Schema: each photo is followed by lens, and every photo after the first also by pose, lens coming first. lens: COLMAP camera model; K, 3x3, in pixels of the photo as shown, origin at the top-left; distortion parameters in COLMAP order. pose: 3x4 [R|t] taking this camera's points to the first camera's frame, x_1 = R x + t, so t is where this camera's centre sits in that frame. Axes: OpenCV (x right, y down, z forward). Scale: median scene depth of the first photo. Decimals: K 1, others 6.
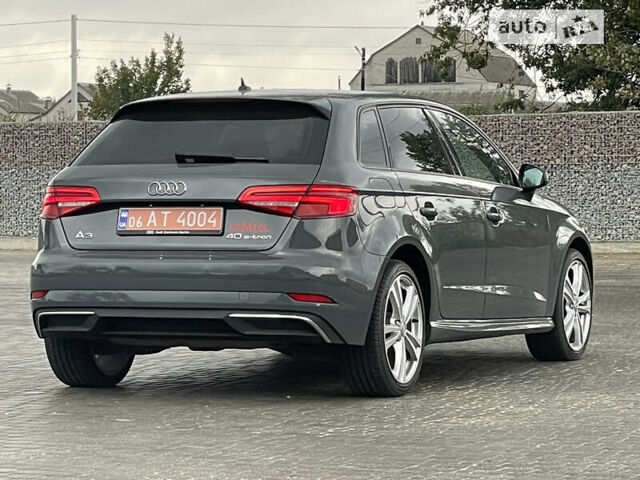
lens RADIAL K [[2641.9, 0, 320.0], [0, 2641.9, 240.0], [0, 0, 1]] dist [-0.032136, -0.548683]
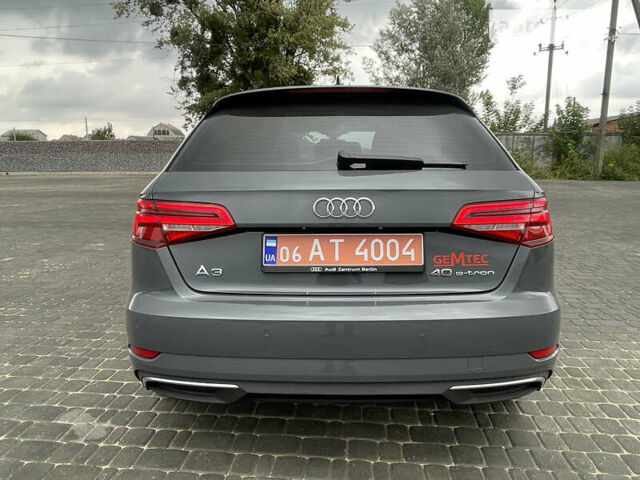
lens RADIAL K [[451.7, 0, 322.8], [0, 451.7, 239.8], [0, 0, 1]] dist [0.005075, -0.008280]
pose [[0.928712, -0.068576, 0.364406, -0.105259], [0.007772, 0.986134, 0.165768, -0.030558], [-0.370721, -0.151118, 0.916367, 0.883050]]
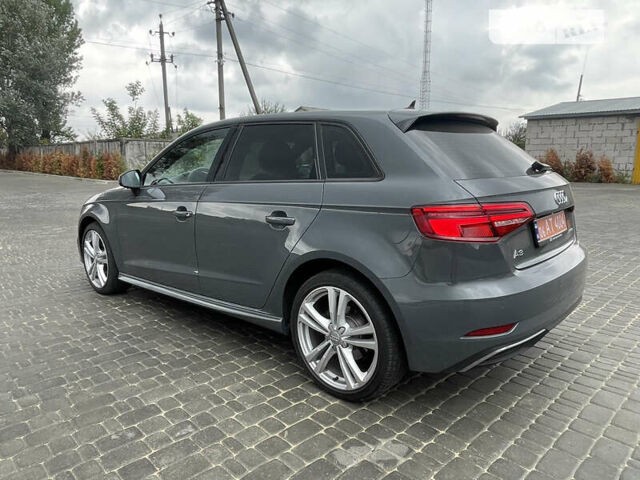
lens RADIAL K [[451.7, 0, 322.8], [0, 451.7, 239.8], [0, 0, 1]] dist [0.005075, -0.008280]
pose [[0.329184, -0.167674, 0.929260, -0.259459], [0.023626, 0.985262, 0.169410, -0.035418], [-0.943970, -0.033812, 0.328294, 1.017074]]
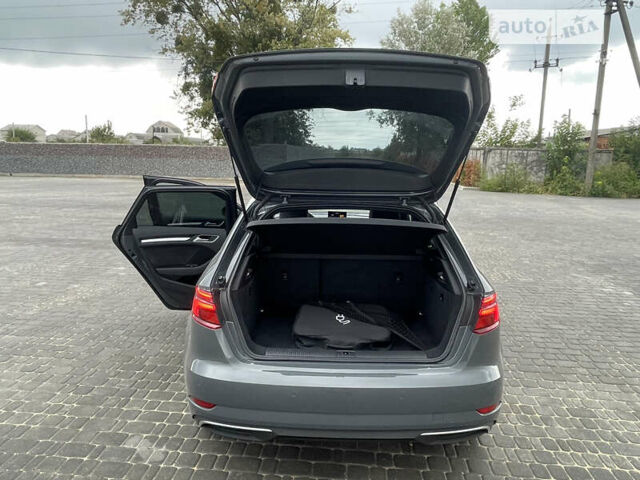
lens RADIAL K [[451.7, 0, 322.8], [0, 451.7, 239.8], [0, 0, 1]] dist [0.005075, -0.008280]
pose [[0.927111, -0.049252, 0.371535, -0.126443], [-0.013966, 0.986099, 0.165570, -0.070806], [-0.374525, -0.158690, 0.913536, 0.845126]]
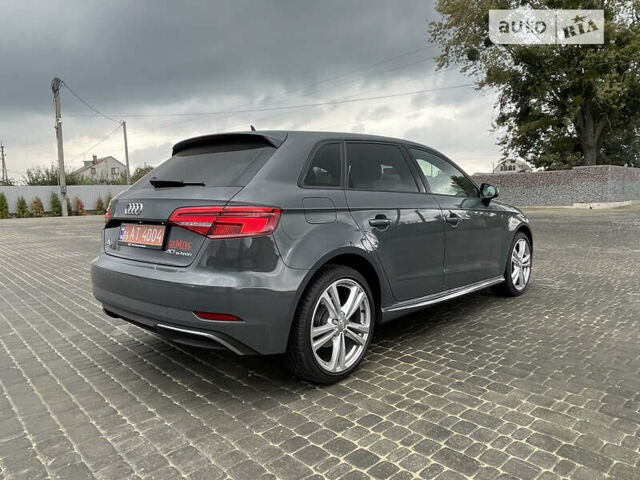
lens RADIAL K [[451.7, 0, 322.8], [0, 451.7, 239.8], [0, 0, 1]] dist [0.005075, -0.008280]
pose [[0.939024, 0.018238, -0.343367, 0.093448], [0.010550, 0.996594, 0.081786, -0.021282], [0.343689, -0.080422, 0.935633, 0.825921]]
